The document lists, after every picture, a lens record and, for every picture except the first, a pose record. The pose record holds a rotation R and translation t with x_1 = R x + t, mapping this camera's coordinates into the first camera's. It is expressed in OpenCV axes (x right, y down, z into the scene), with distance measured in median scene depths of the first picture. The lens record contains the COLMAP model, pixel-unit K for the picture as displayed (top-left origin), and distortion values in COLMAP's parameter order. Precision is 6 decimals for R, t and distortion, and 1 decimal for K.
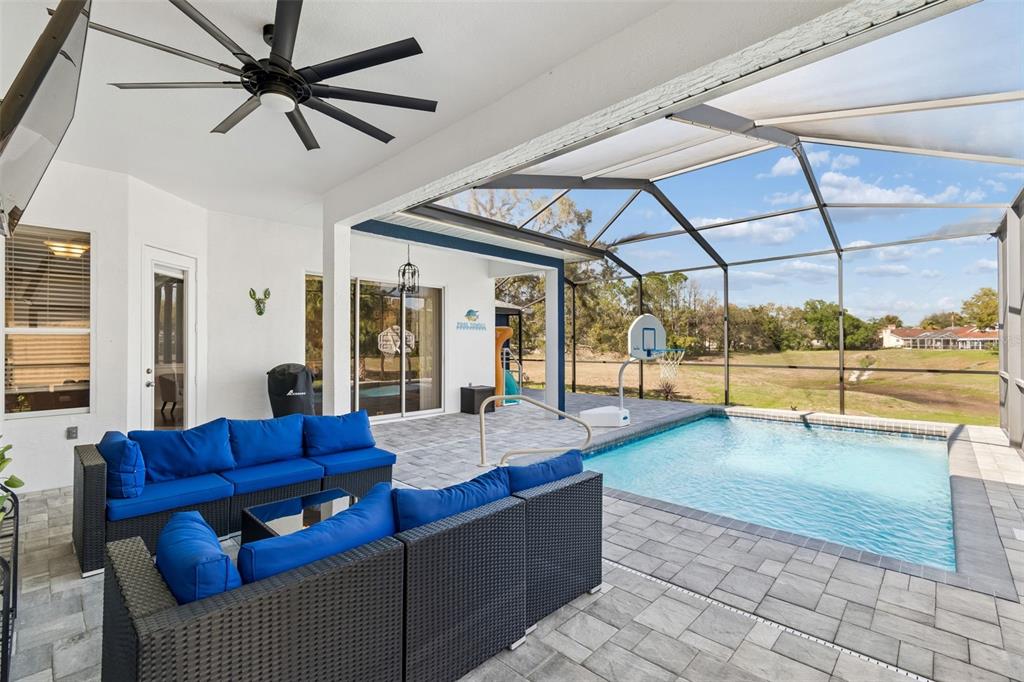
lens RADIAL K [[451.6, 0, 506.8], [0, 451.6, 339.0], [0, 0, 1]] dist [0.001185, -0.000002]
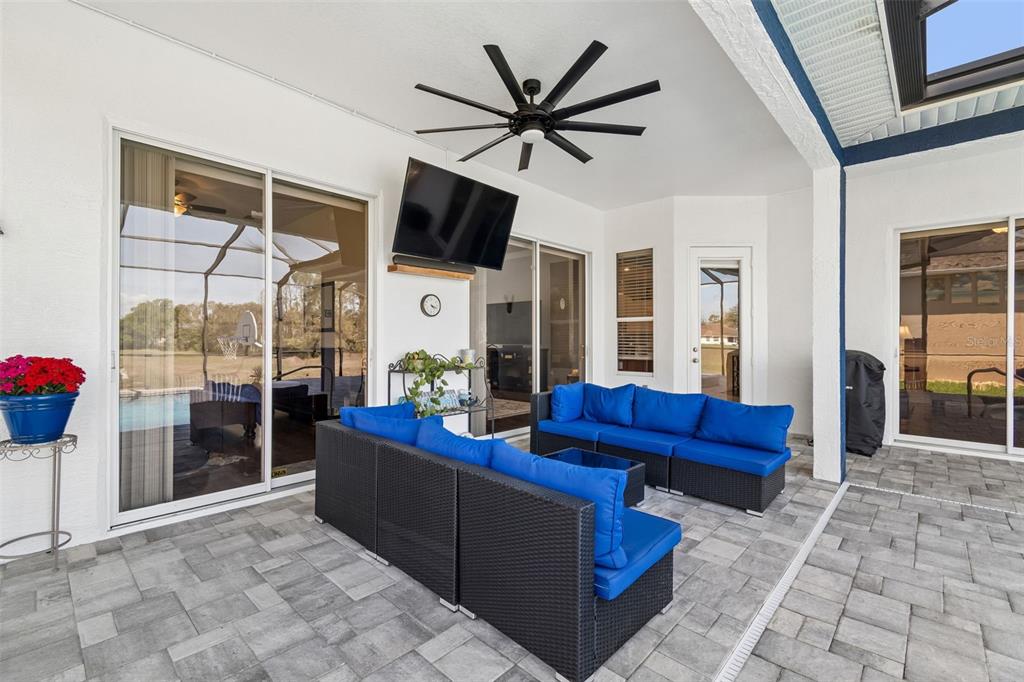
lens RADIAL K [[460.7, 0, 507.1], [0, 460.7, 341.0], [0, 0, 1]] dist [-0.004751, -0.000297]
pose [[-0.003295, 0.006981, -0.999970, 0.441516], [0.006263, 0.999956, 0.006961, 0.035204], [0.999975, -0.006239, -0.003338, 0.483940]]
